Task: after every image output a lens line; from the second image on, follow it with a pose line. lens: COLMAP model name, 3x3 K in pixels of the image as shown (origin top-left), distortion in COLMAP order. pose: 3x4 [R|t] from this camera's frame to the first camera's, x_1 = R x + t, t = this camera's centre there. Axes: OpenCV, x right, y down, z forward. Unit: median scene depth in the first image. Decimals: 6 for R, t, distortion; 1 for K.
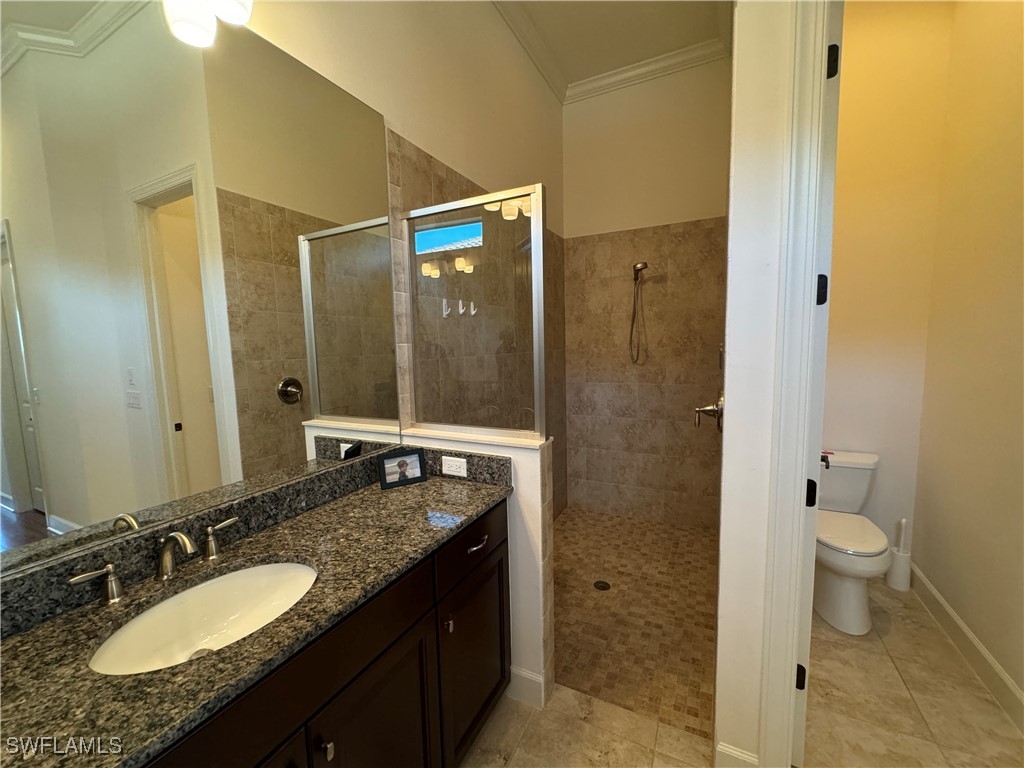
lens RADIAL K [[409.0, 0, 512.0], [0, 409.0, 384.0], [0, 0, 1]] dist [-0.003443, 0.000004]
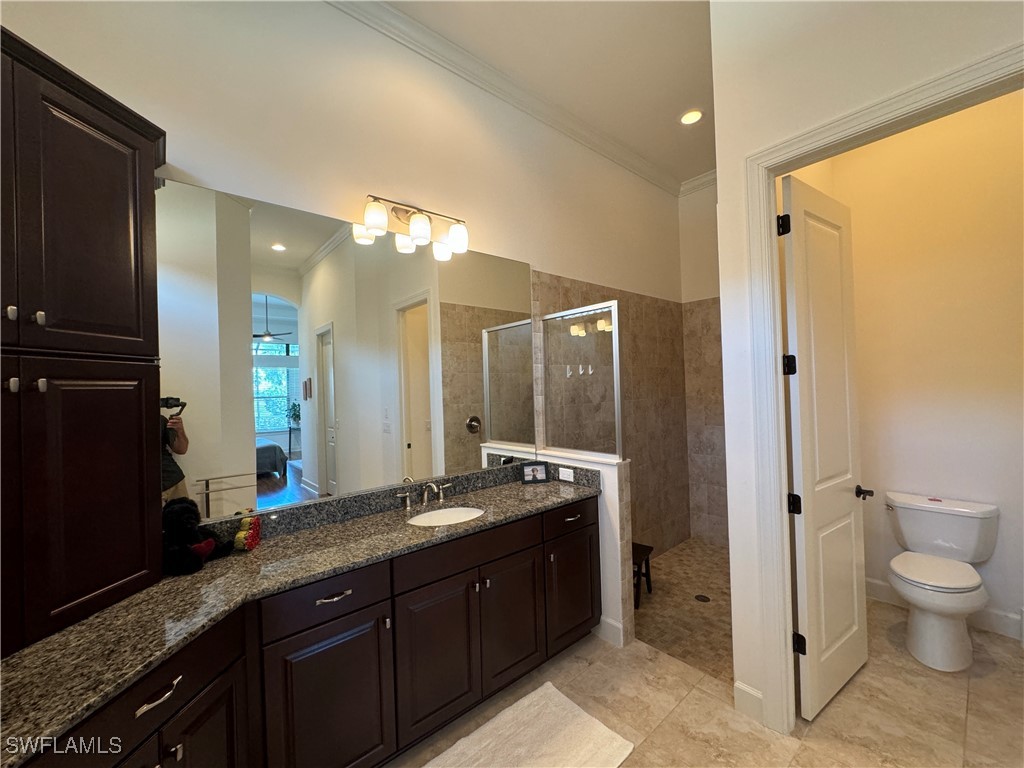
lens RADIAL K [[409.0, 0, 512.0], [0, 409.0, 384.0], [0, 0, 1]] dist [-0.003443, 0.000004]
pose [[0.922873, -0.009423, -0.384989, 0.257622], [-0.029041, 0.995151, -0.093973, 0.007837], [0.384007, 0.097906, 0.918125, -0.522842]]
